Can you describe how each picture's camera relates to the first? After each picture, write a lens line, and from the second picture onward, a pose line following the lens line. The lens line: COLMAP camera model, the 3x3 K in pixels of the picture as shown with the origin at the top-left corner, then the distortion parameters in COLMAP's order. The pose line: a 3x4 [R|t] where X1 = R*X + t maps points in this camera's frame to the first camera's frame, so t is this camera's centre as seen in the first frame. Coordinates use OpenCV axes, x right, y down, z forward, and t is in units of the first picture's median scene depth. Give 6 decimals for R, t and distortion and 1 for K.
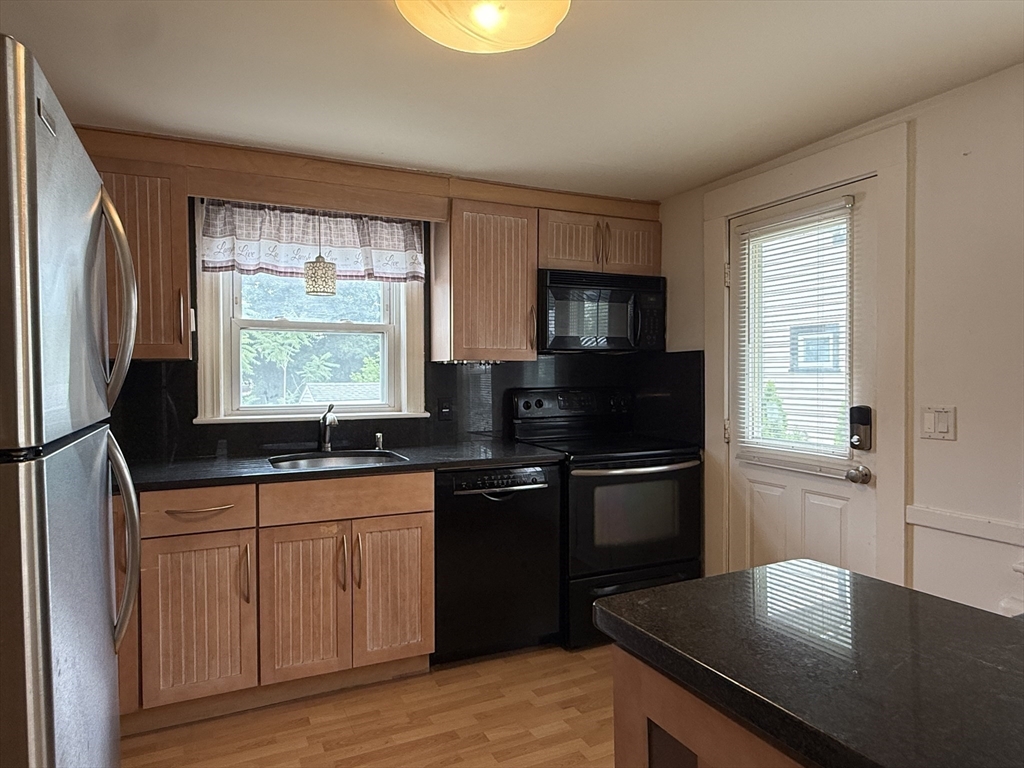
lens RADIAL K [[645.2, 0, 509.8], [0, 645.2, 384.1], [0, 0, 1]] dist [0.002136, -0.005149]
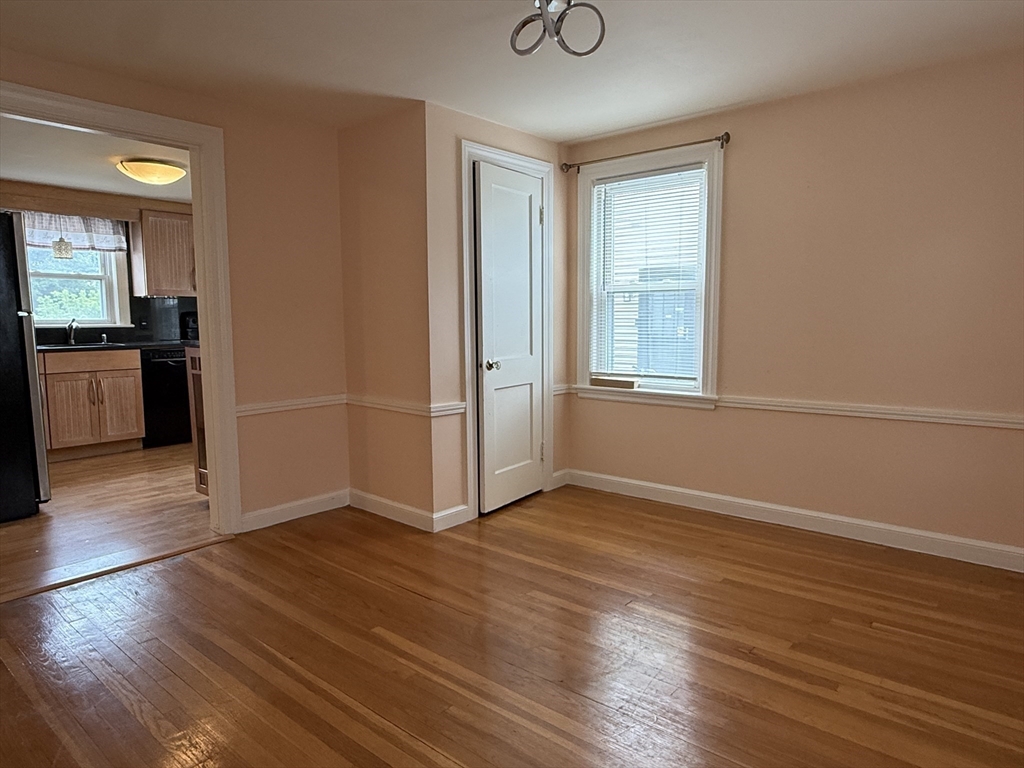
lens RADIAL K [[645.2, 0, 517.4], [0, 645.2, 386.5], [0, 0, 1]] dist [0.002136, -0.005149]
pose [[0.909428, -0.044362, 0.413488, 0.106496], [0.006885, 0.995764, 0.091690, 0.063211], [-0.415804, -0.080539, 0.905881, -1.202952]]
